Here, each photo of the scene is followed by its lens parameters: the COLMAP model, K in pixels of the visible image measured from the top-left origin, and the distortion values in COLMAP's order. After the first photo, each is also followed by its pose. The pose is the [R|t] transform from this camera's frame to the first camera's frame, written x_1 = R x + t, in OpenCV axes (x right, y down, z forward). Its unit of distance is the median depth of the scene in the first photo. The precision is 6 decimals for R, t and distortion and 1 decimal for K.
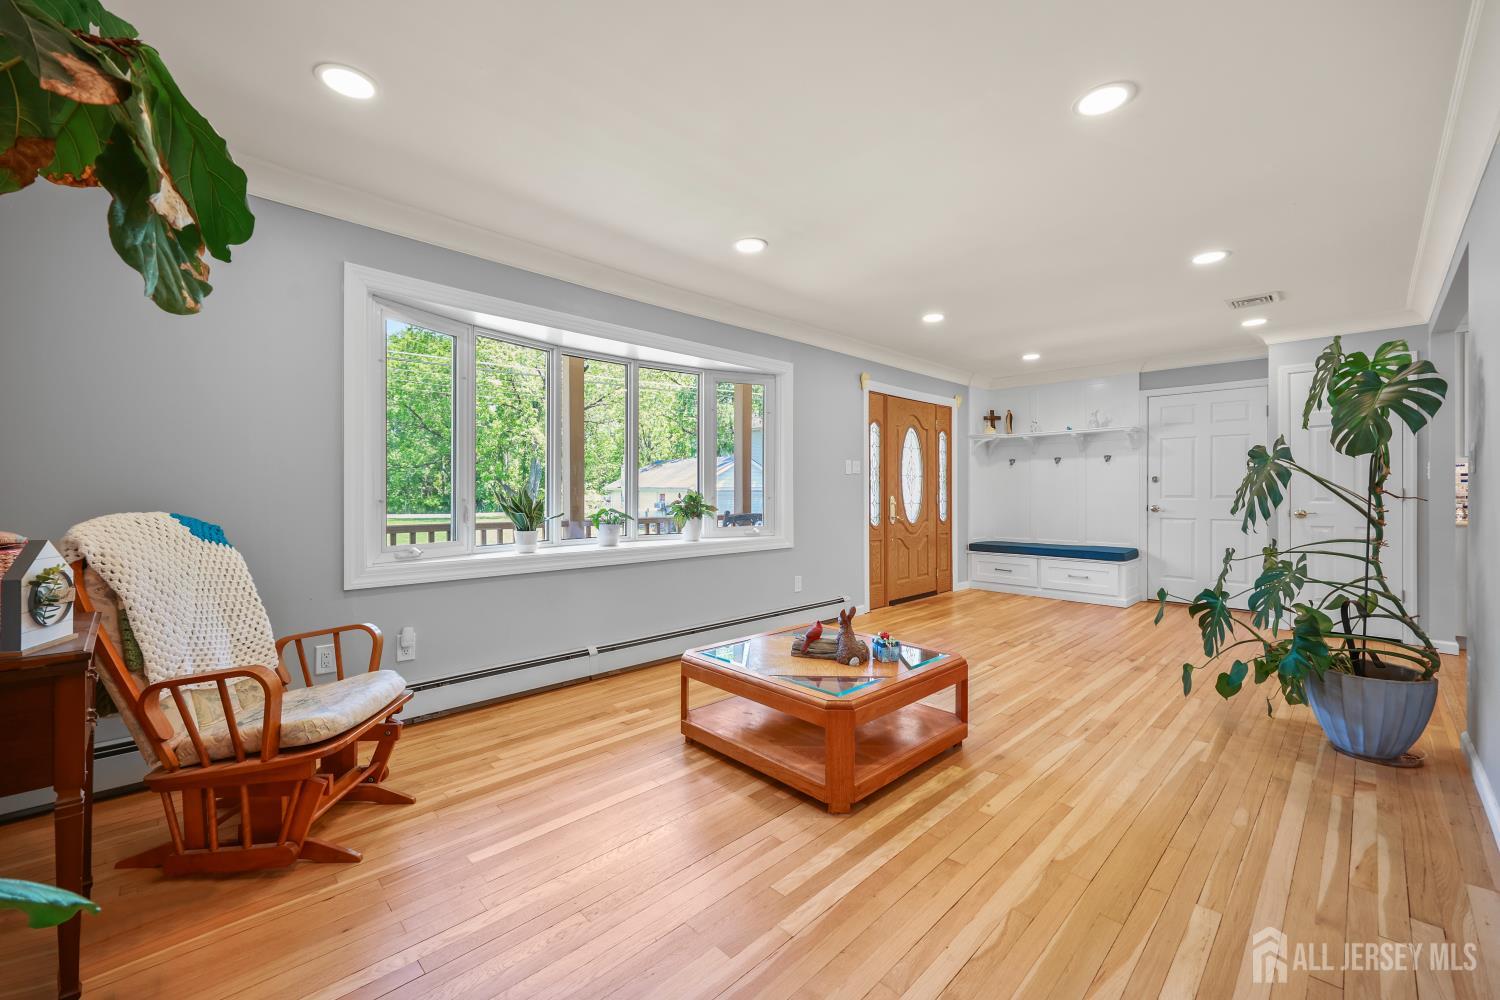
lens RADIAL K [[585.7, 0, 750.2], [0, 585.7, 493.9], [0, 0, 1]] dist [-0.005173, -0.000091]
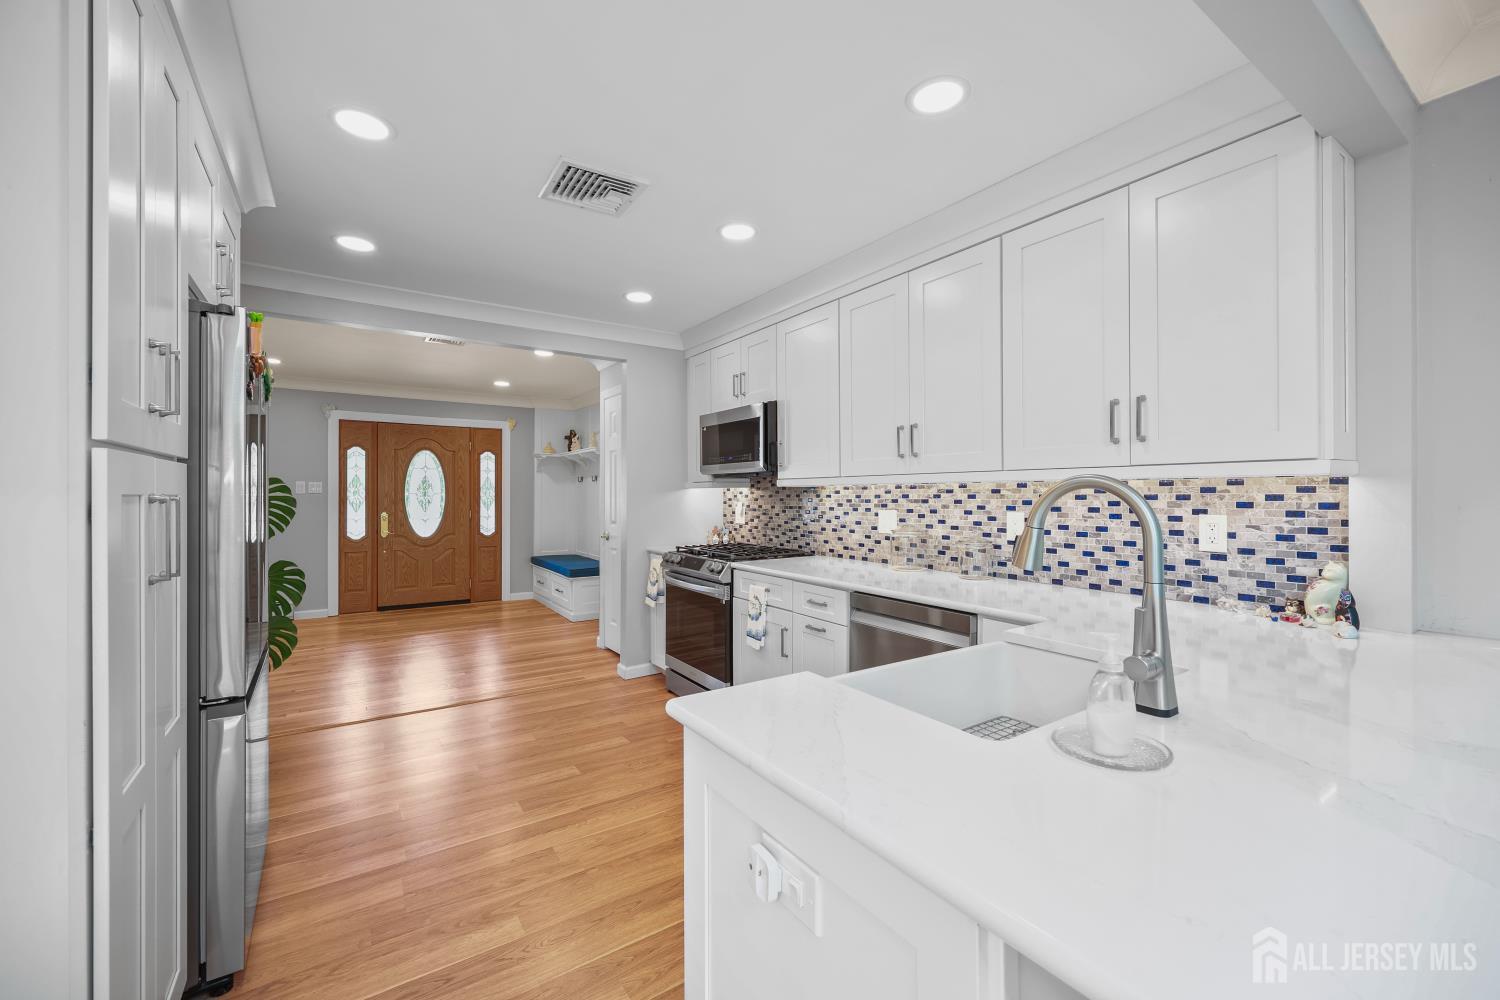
lens RADIAL K [[608.7, 0, 750.8], [0, 608.7, 494.7], [0, 0, 1]] dist [-0.001346, 0.000014]
pose [[0.984323, 0.004613, -0.176313, 1.957889], [-0.005198, 0.999982, -0.002857, -0.052930], [0.176297, 0.003729, 0.984330, -0.026508]]
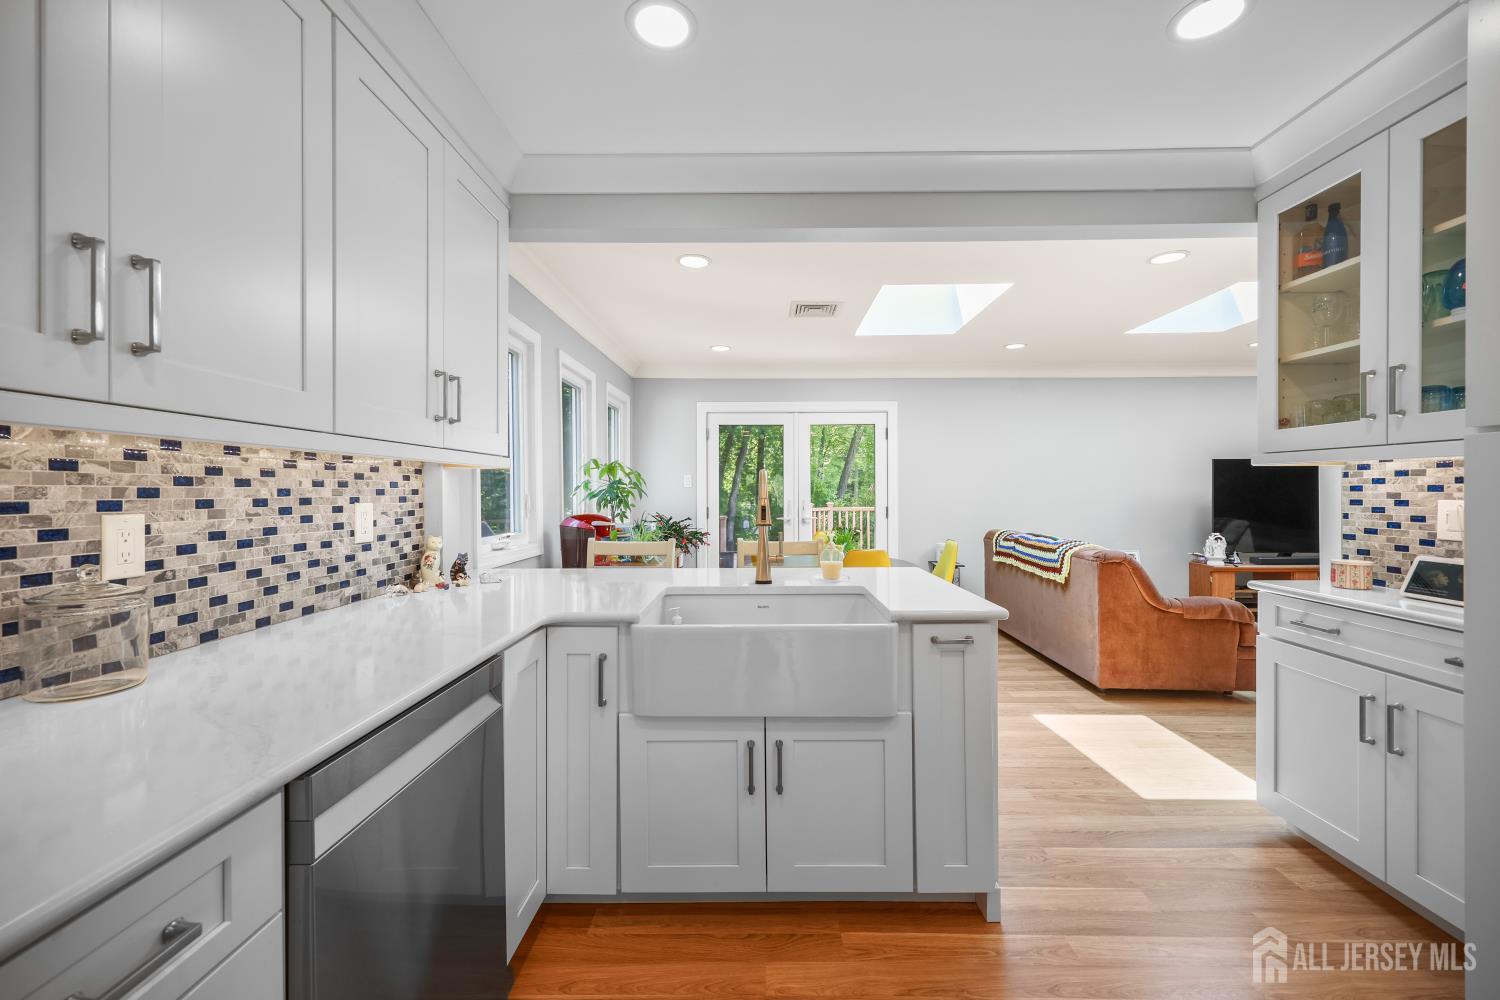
lens RADIAL K [[605.4, 0, 749.6], [0, 605.4, 493.5], [0, 0, 1]] dist [-0.000248, 0.000321]
pose [[-0.711735, 0.005691, 0.702425, 1.643880], [0.010870, 0.999937, 0.002913, -0.043177], [-0.702364, 0.009709, -0.711752, 0.827675]]
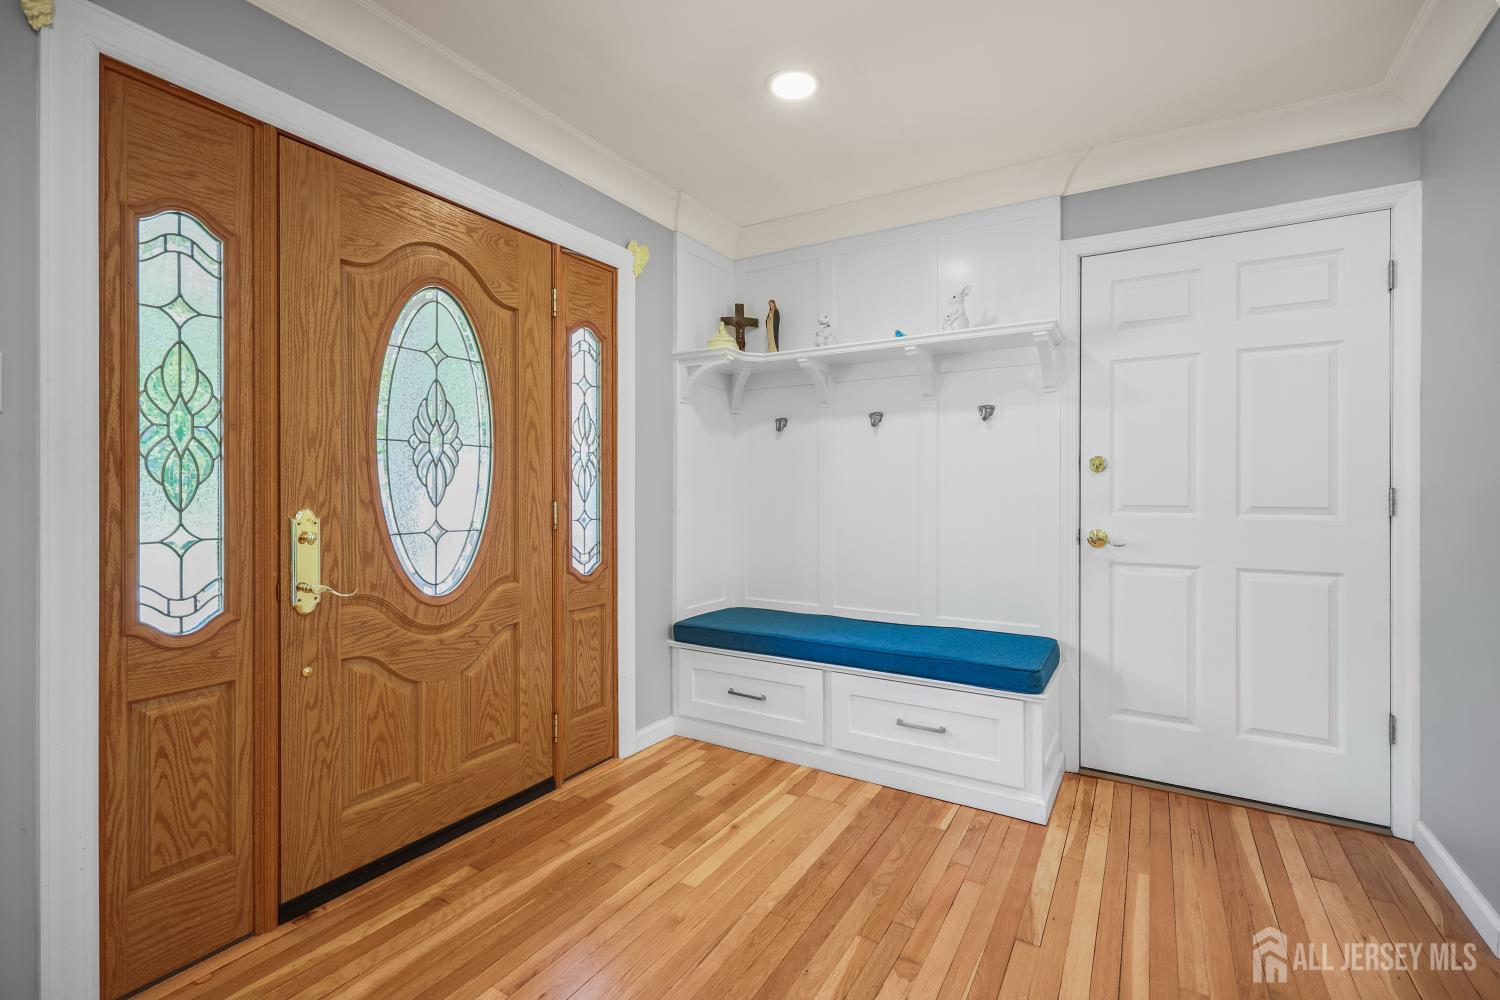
lens RADIAL K [[668.9, 0, 741.7], [0, 668.9, 491.9], [0, 0, 1]] dist [-0.000917, -0.000187]
pose [[0.967233, 0.002571, 0.253876, 0.621911], [-0.002488, 0.999997, -0.000650, -0.009108], [-0.253877, -0.000003, 0.967237, 1.121474]]
